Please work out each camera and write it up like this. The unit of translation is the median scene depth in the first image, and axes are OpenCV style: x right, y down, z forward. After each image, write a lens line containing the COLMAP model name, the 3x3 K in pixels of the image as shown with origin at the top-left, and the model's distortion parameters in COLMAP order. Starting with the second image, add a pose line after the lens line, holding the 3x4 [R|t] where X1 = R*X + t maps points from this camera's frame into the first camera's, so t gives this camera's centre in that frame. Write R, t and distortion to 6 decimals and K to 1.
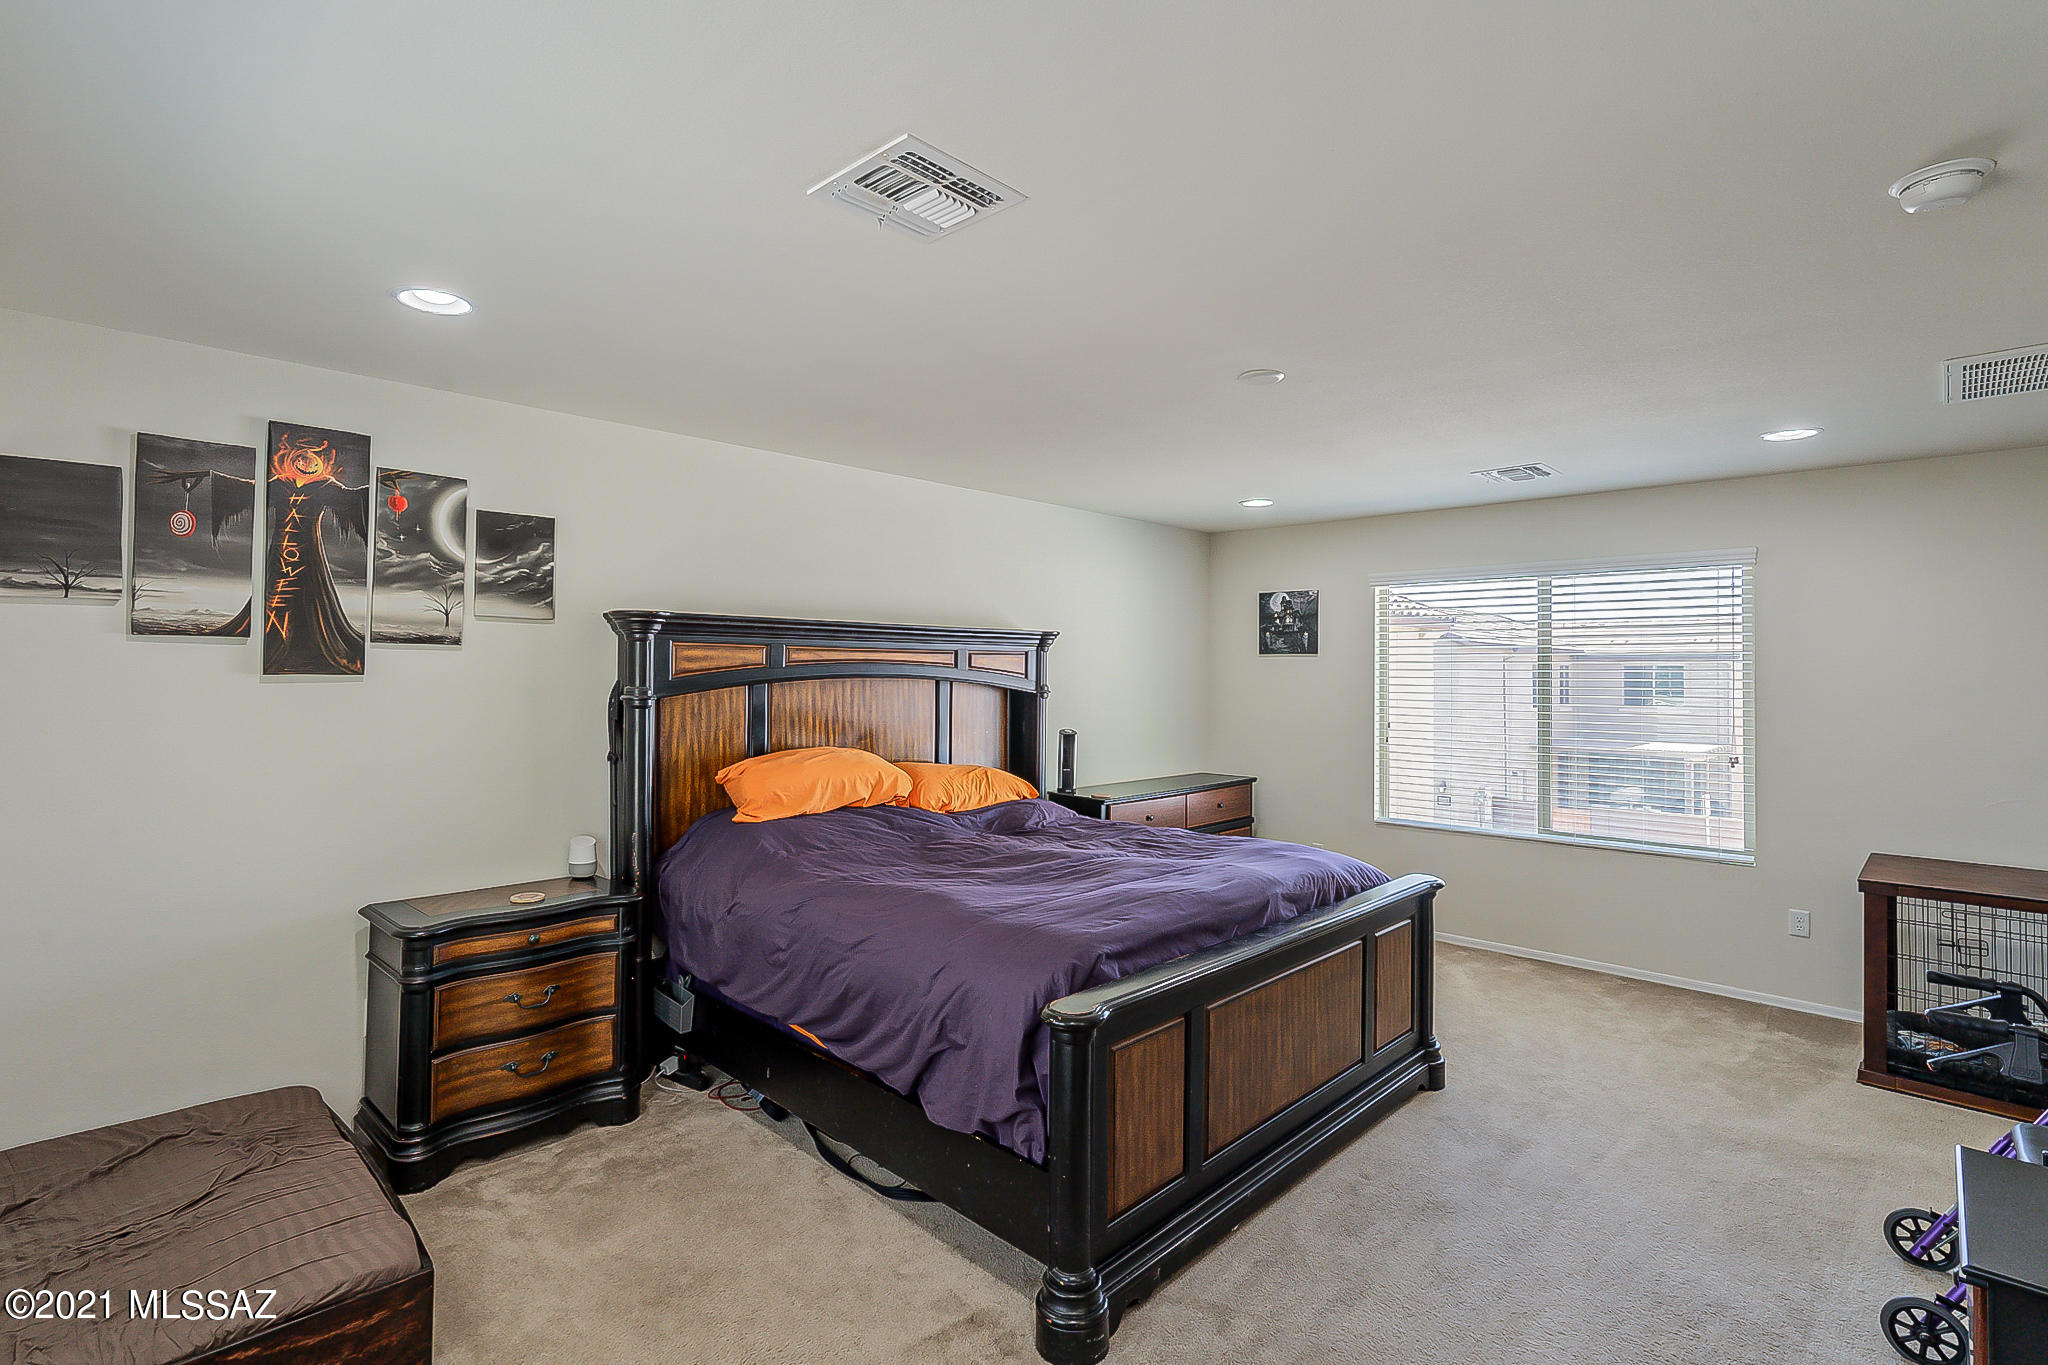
lens RADIAL K [[949.0, 0, 1030.1], [0, 949.0, 653.0], [0, 0, 1]] dist [-0.016197, -0.000075]
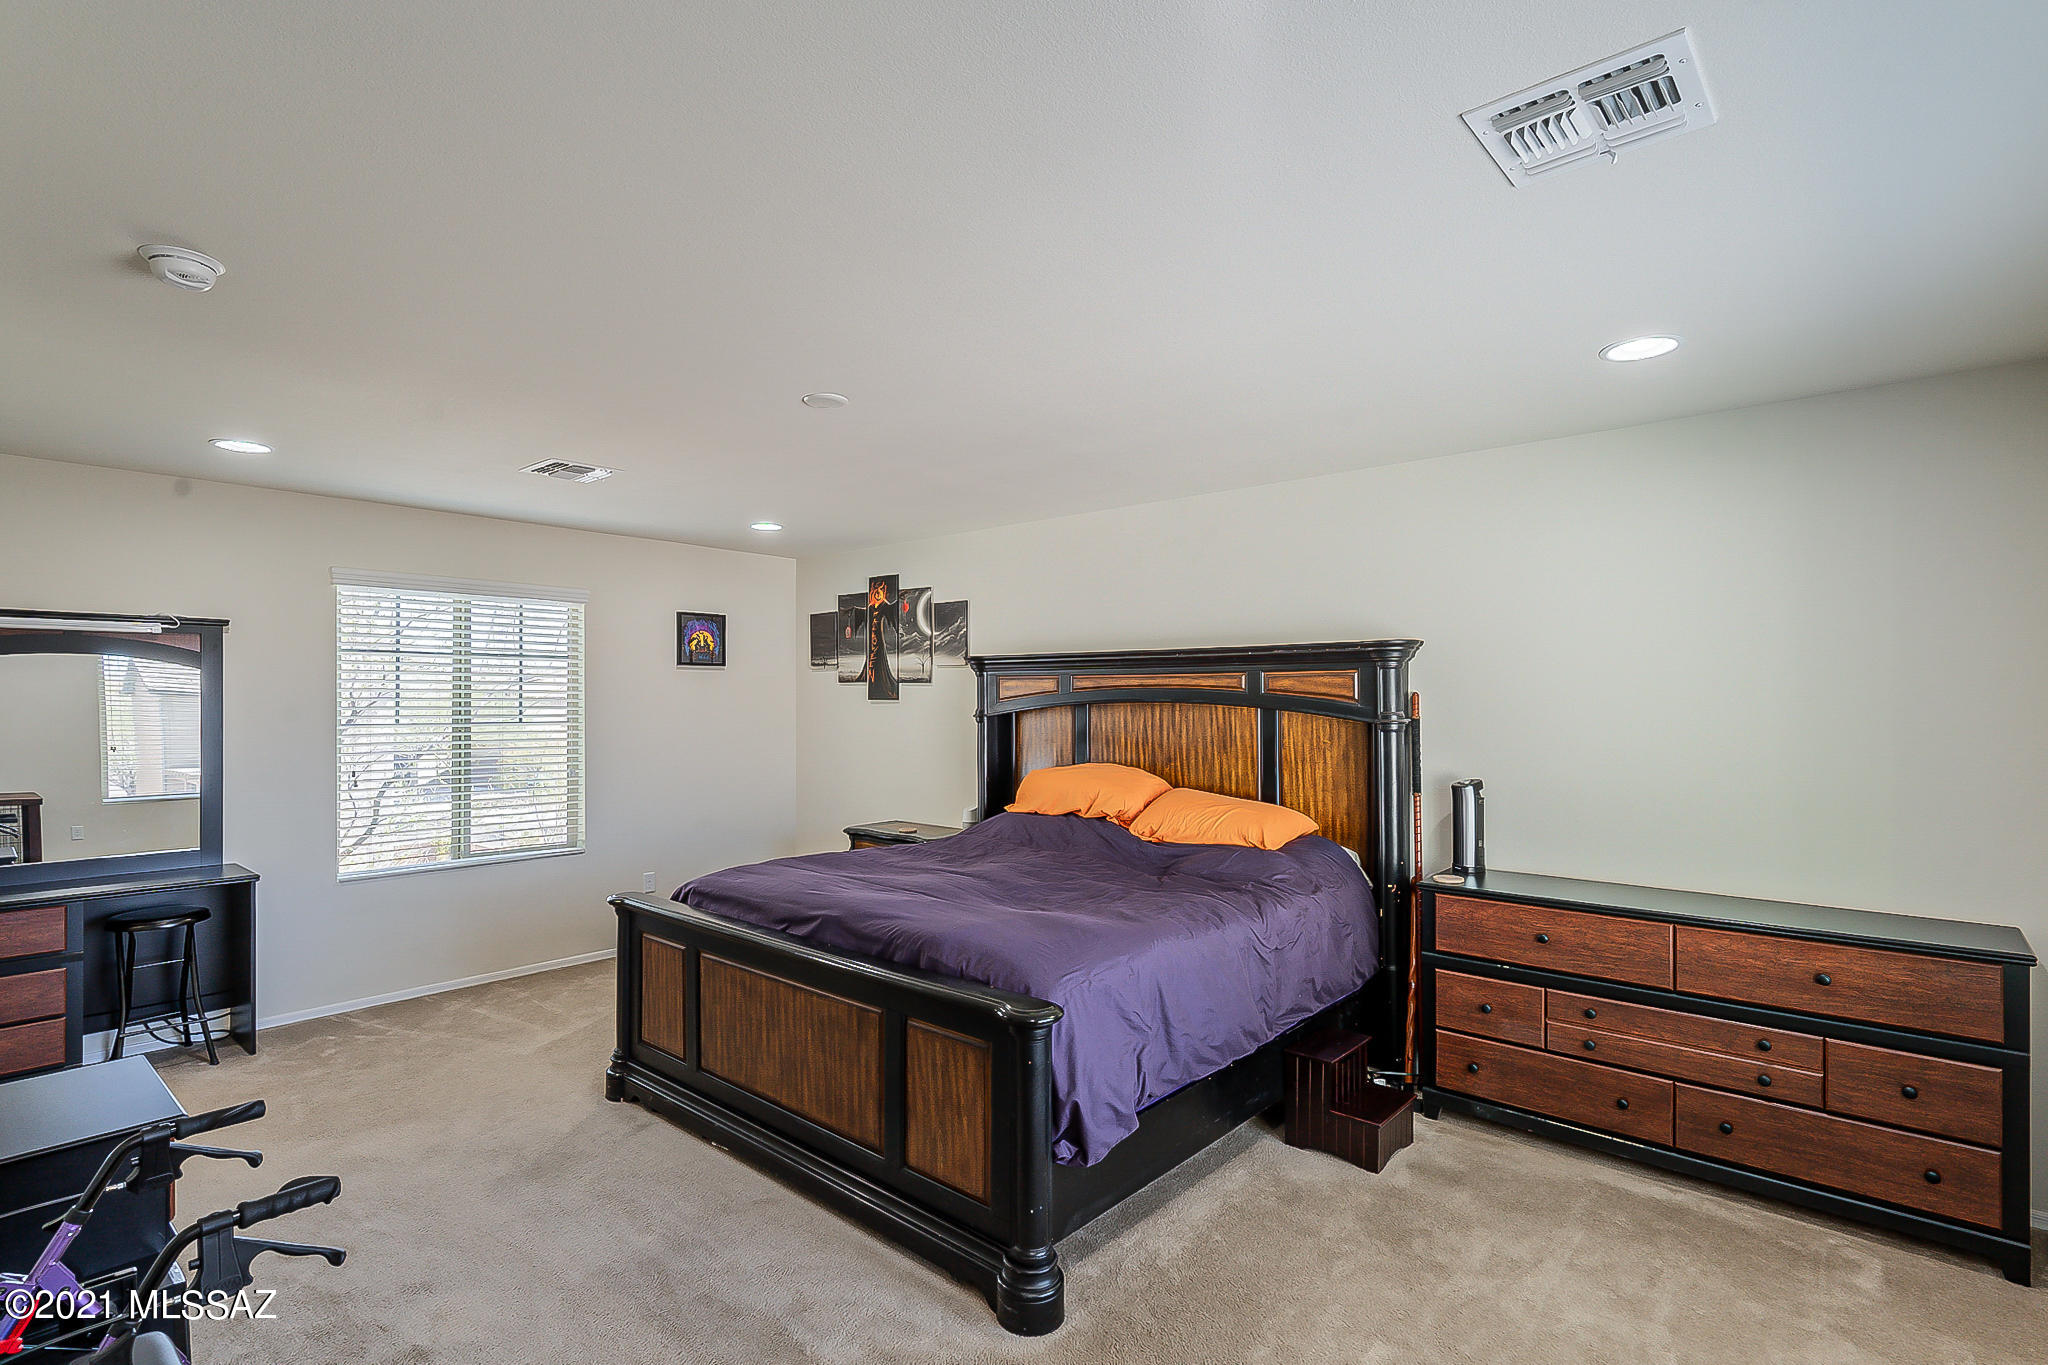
lens RADIAL K [[966.6, 0, 1020.1], [0, 966.6, 692.9], [0, 0, 1]] dist [-0.002084, 0.000489]
pose [[0.064444, -0.007326, -0.997894, 1.268315], [0.019337, 0.999794, -0.006091, 0.025917], [0.997734, -0.018904, 0.064572, 1.113565]]
